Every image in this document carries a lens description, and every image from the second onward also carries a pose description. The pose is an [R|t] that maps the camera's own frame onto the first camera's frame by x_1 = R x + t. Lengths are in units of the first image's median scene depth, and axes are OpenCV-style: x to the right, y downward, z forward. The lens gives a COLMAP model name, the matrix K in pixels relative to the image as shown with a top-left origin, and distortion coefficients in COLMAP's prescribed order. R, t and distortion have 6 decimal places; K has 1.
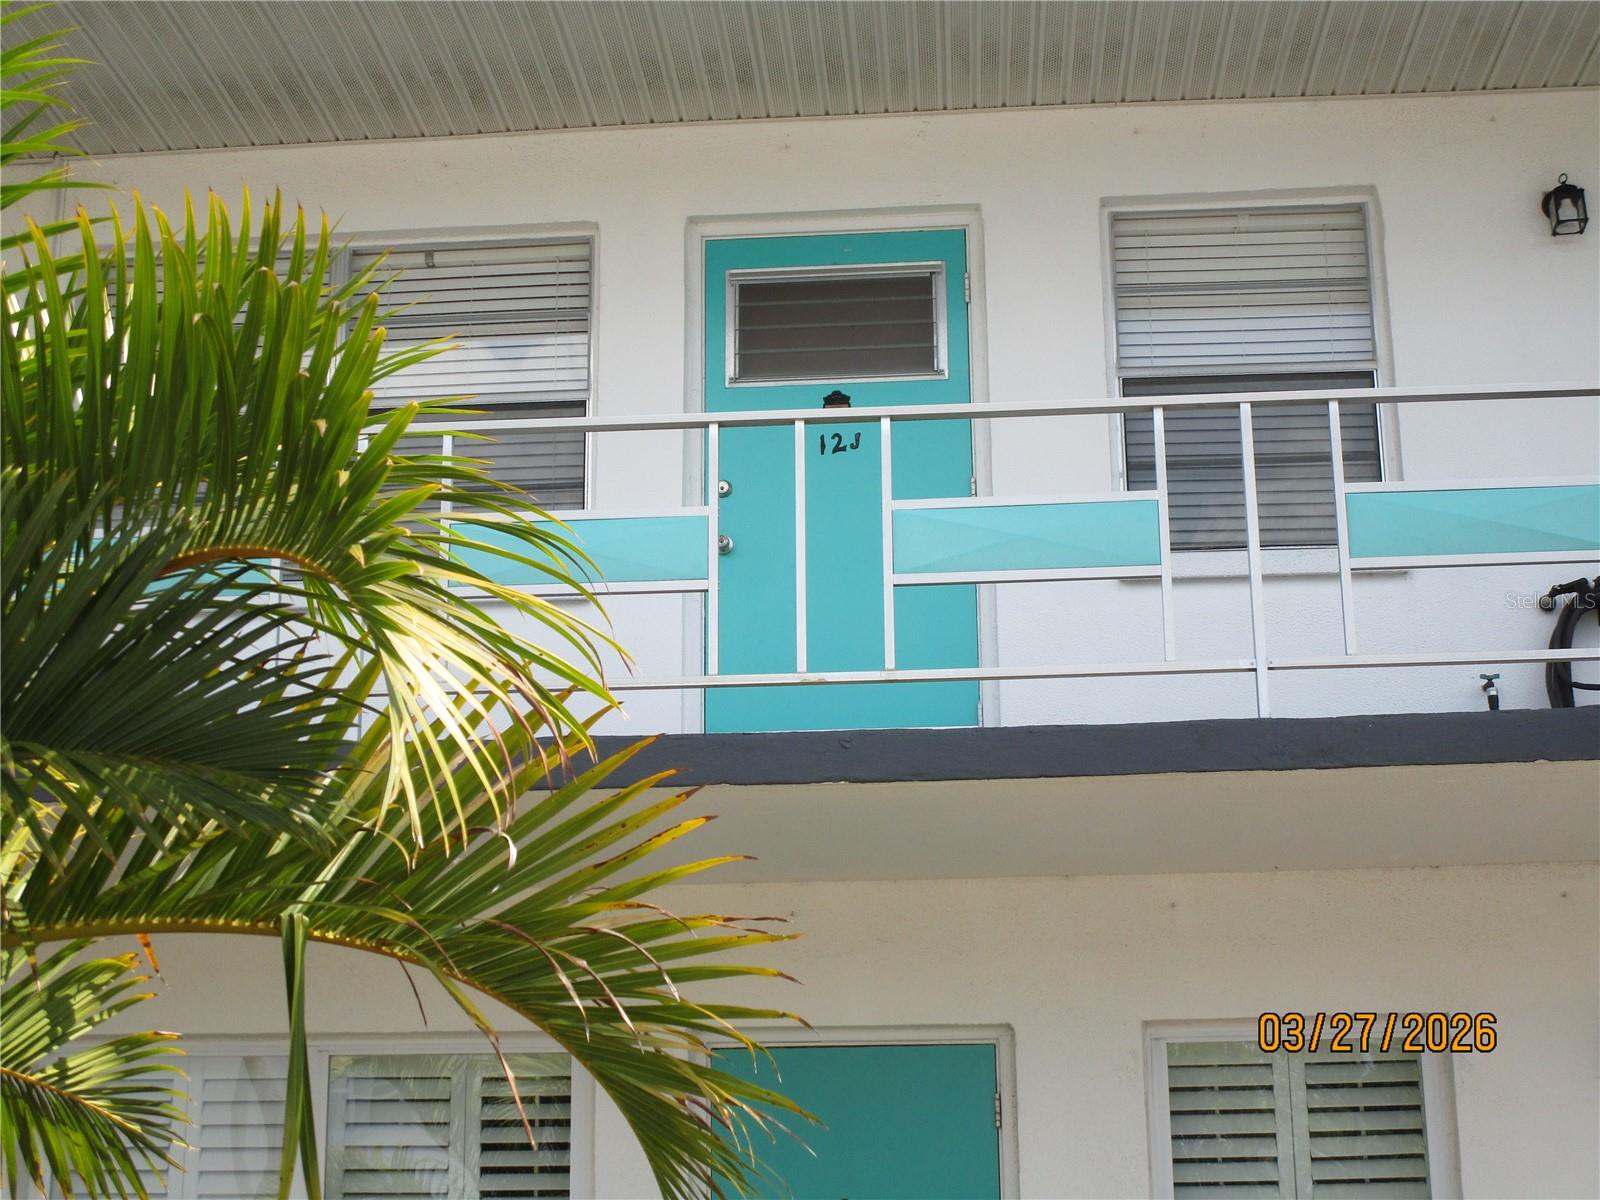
lens RADIAL K [[2334.3, 0, 800.0], [0, 2334.3, 600.0], [0, 0, 1]] dist [0.028117, 0.028117]
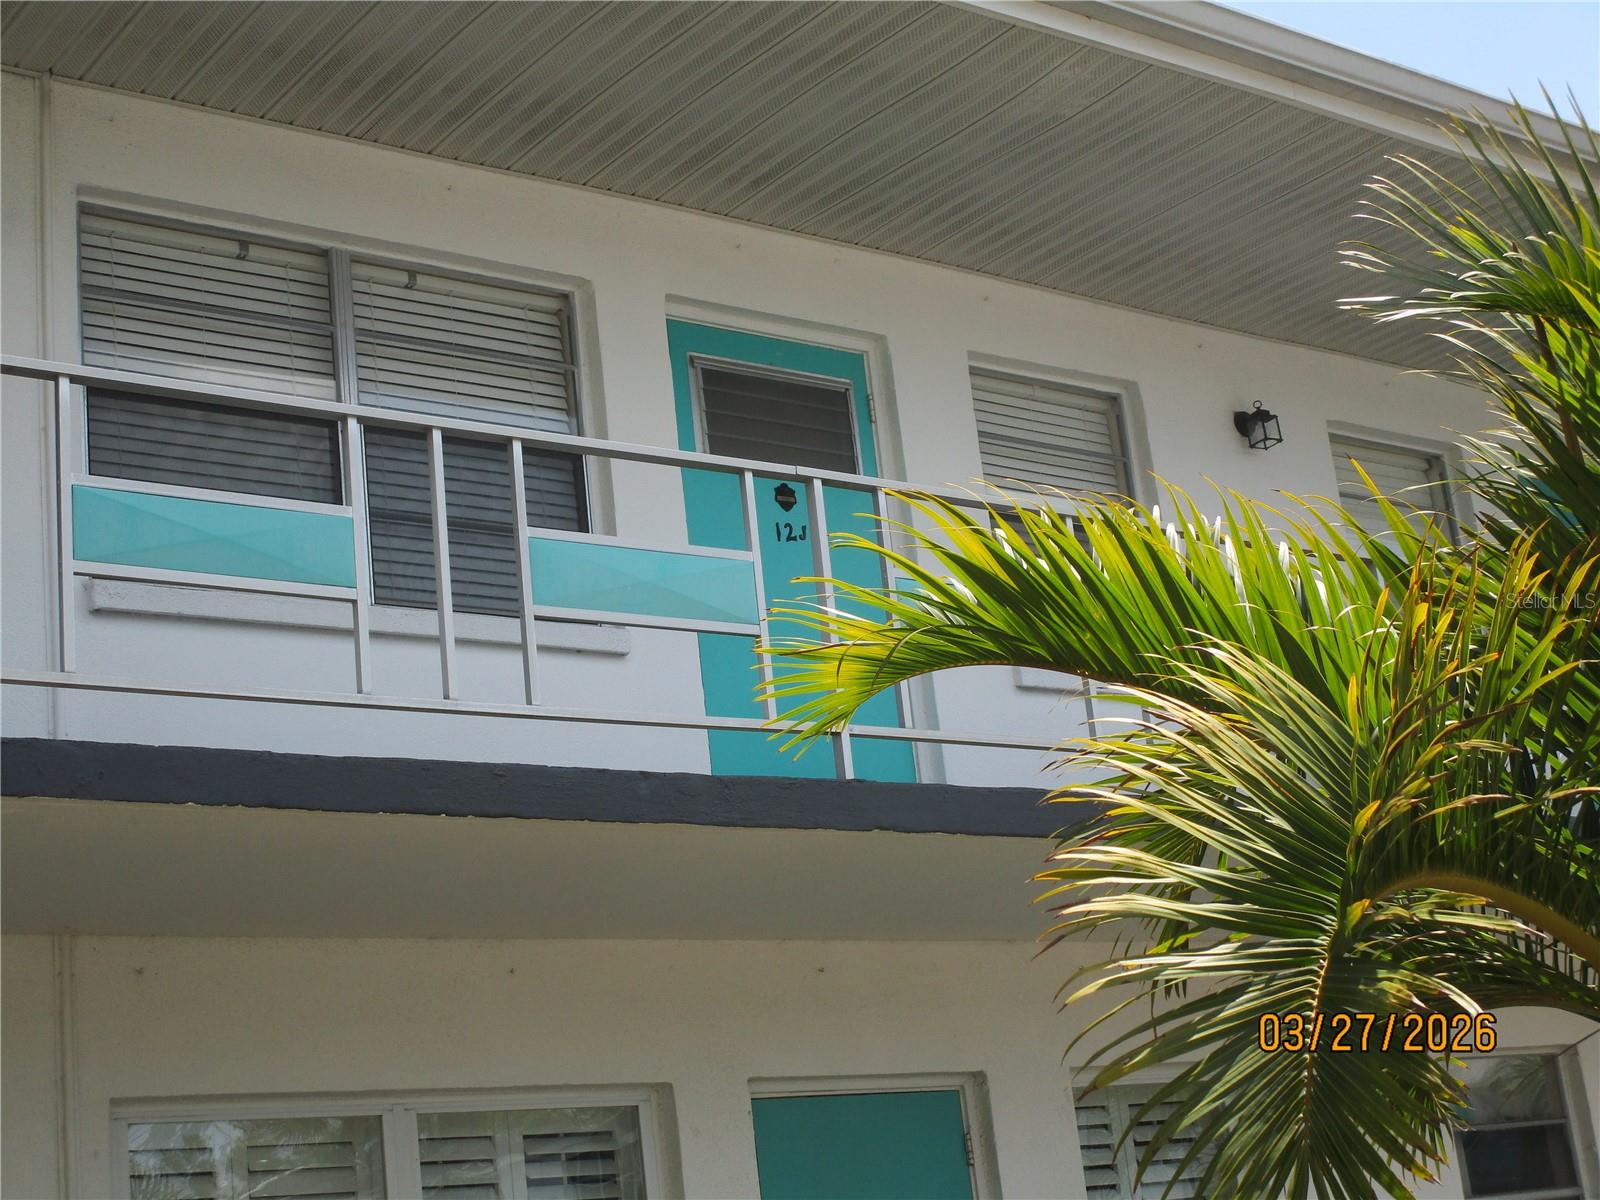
lens RADIAL K [[2334.3, 0, 800.0], [0, 2334.3, 600.0], [0, 0, 1]] dist [0.028117, 0.028117]
pose [[0.765839, 0.114332, 0.632786, -0.648263], [-0.106431, 0.993031, -0.050612, 0.017809], [-0.634163, -0.028588, 0.772671, 0.155420]]
